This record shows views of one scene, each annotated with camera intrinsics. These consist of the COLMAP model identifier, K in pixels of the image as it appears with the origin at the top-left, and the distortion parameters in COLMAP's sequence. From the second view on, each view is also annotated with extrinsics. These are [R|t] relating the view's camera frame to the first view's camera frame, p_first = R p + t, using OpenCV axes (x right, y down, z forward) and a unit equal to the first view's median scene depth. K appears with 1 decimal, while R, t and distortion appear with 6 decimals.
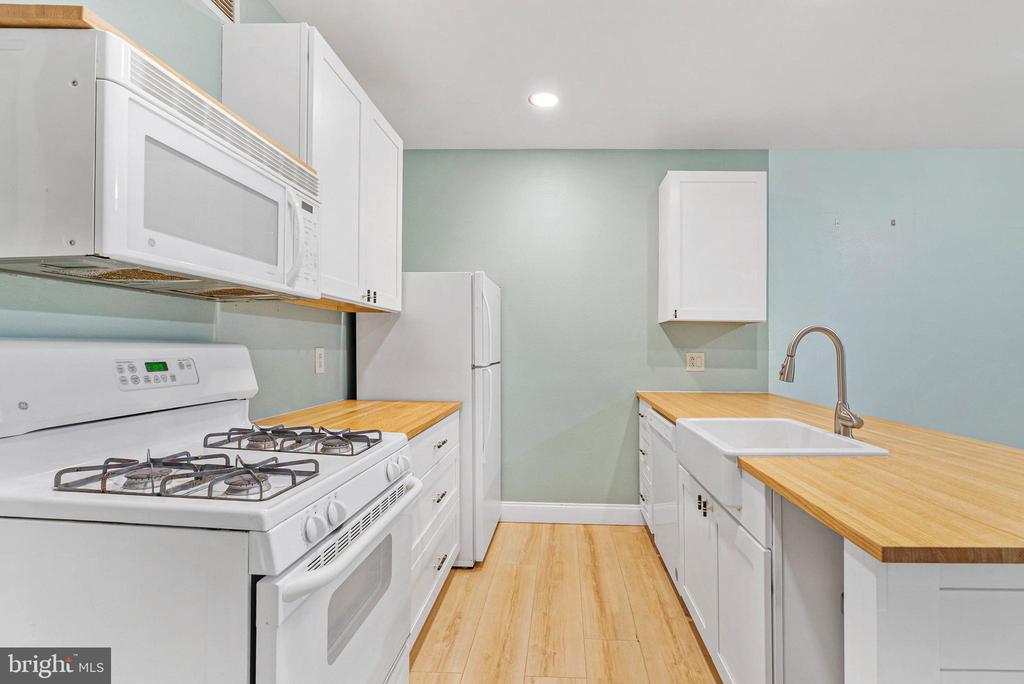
lens RADIAL K [[482.0, 0, 514.6], [0, 482.0, 347.7], [0, 0, 1]] dist [-0.000033, 0.000093]
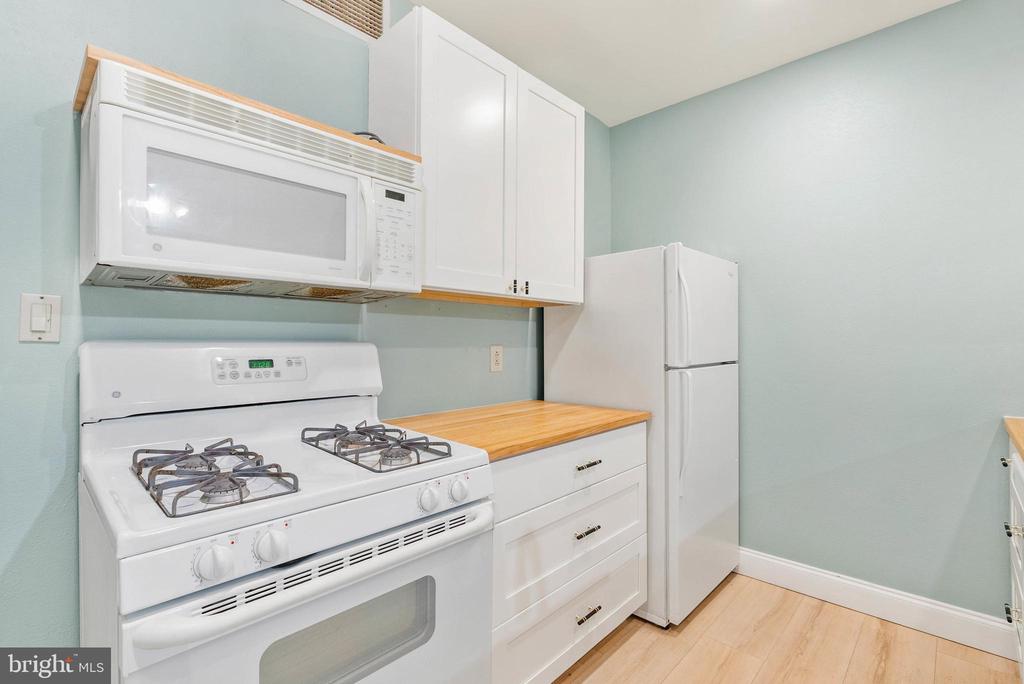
lens RADIAL K [[459.4, 0, 483.7], [0, 459.4, 346.9], [0, 0, 1]] dist [-0.002991, 0.000097]
pose [[0.767199, -0.009805, -0.641334, 0.254029], [0.011661, 0.999931, -0.001338, 0.006177], [0.641303, -0.006452, 0.767260, 0.393350]]
